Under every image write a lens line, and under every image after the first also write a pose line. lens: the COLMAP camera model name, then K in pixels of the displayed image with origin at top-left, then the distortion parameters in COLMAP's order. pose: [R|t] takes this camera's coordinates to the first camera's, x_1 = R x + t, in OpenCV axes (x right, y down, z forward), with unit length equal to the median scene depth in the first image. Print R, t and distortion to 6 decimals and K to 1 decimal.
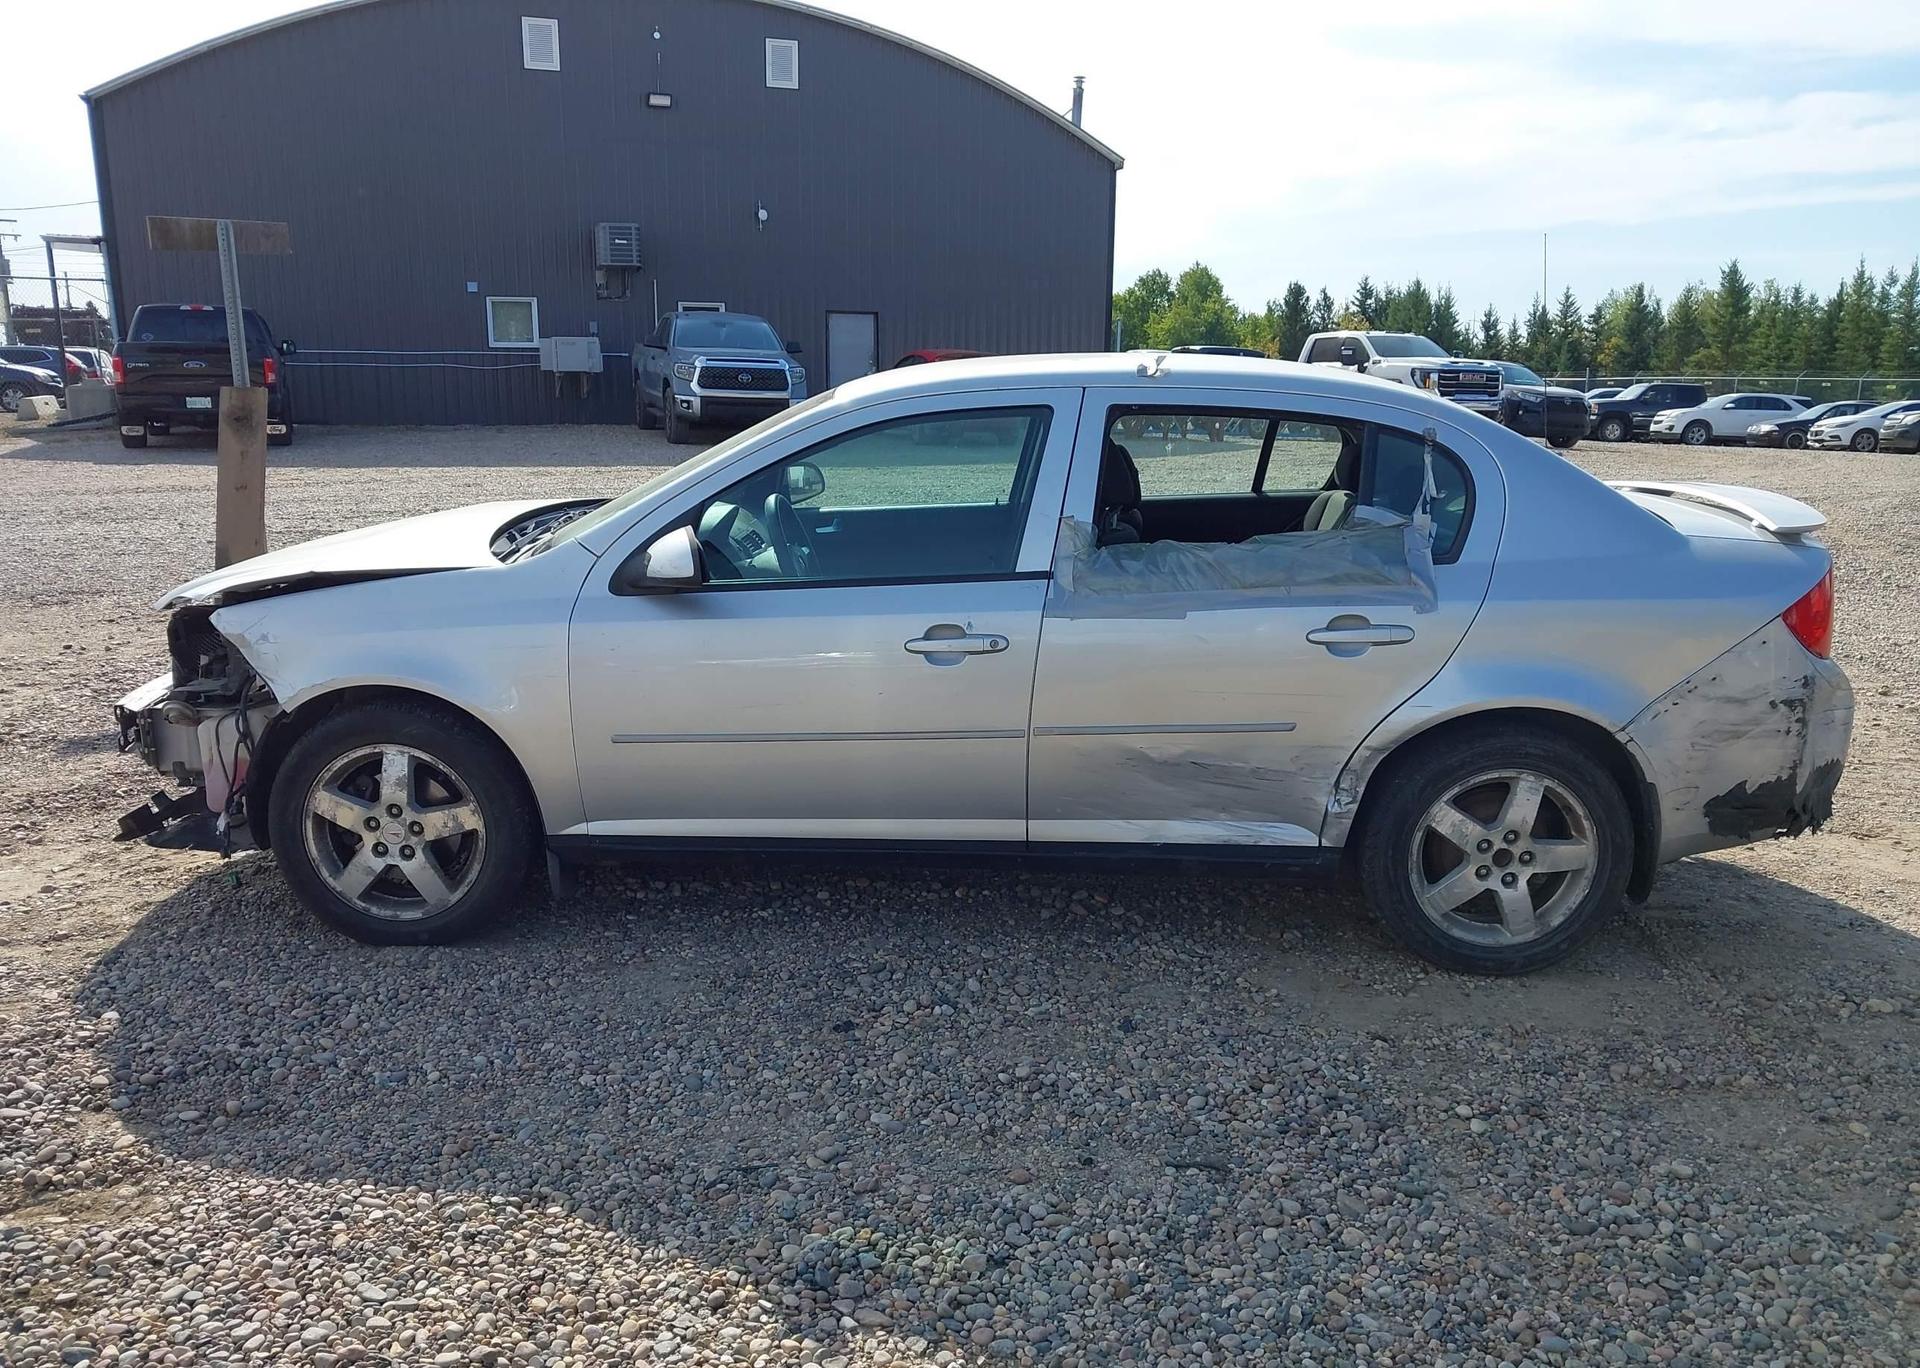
lens RADIAL K [[1540.9, 0, 957.2], [0, 1540.9, 691.2], [0, 0, 1]] dist [-0.000351, 0.011436]
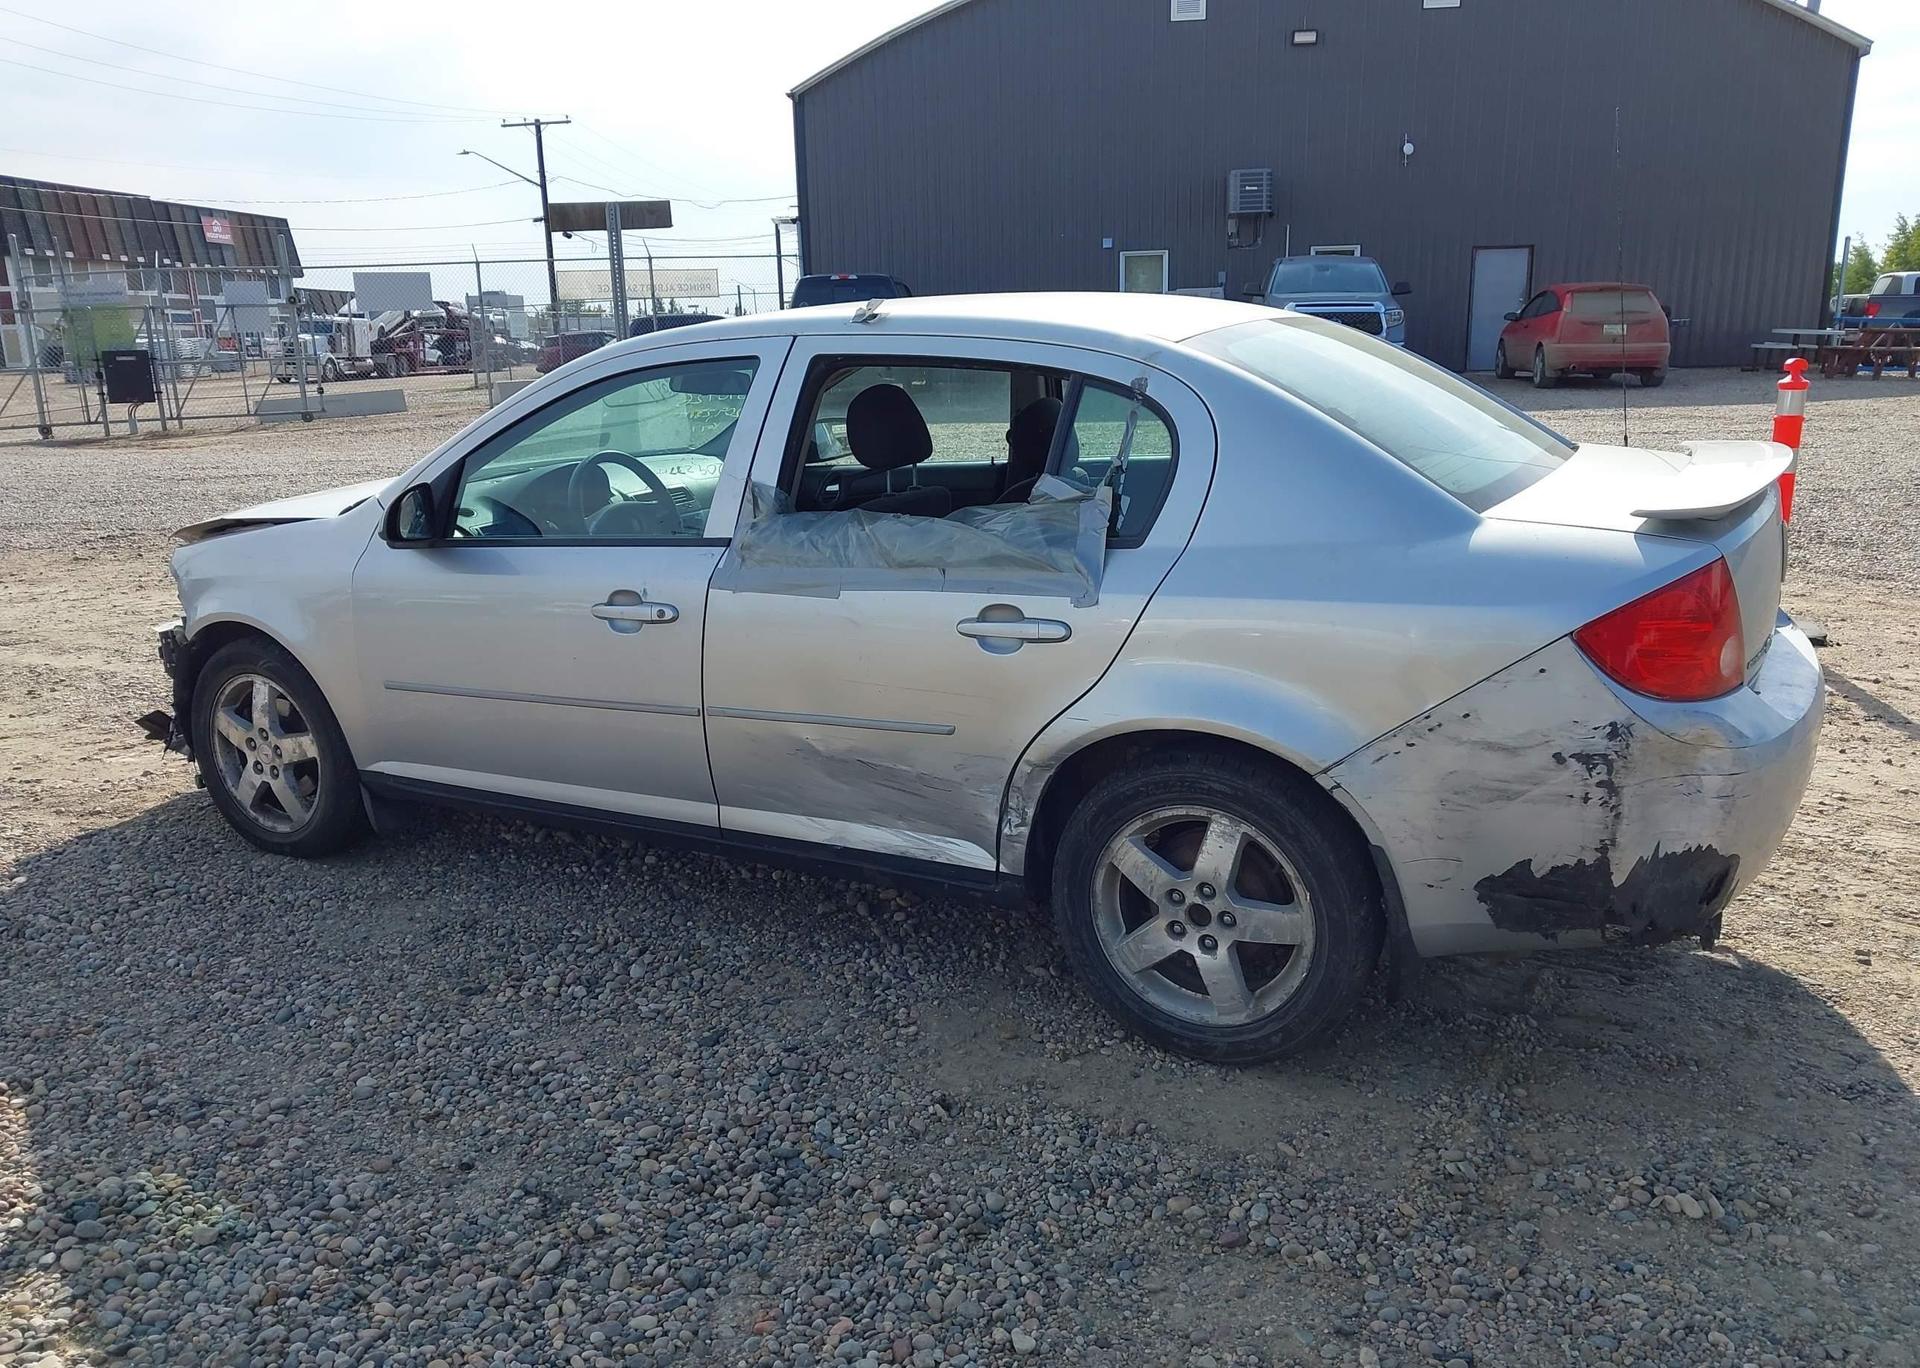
lens RADIAL K [[1514.1, 0, 960.0], [0, 1514.1, 684.0], [0, 0, 1]] dist [0.036514, -0.036028]
pose [[0.893008, 0.074889, -0.443766, 0.579066], [-0.060943, 0.997098, 0.045631, -0.040406], [0.445896, -0.013704, 0.894980, 0.235907]]
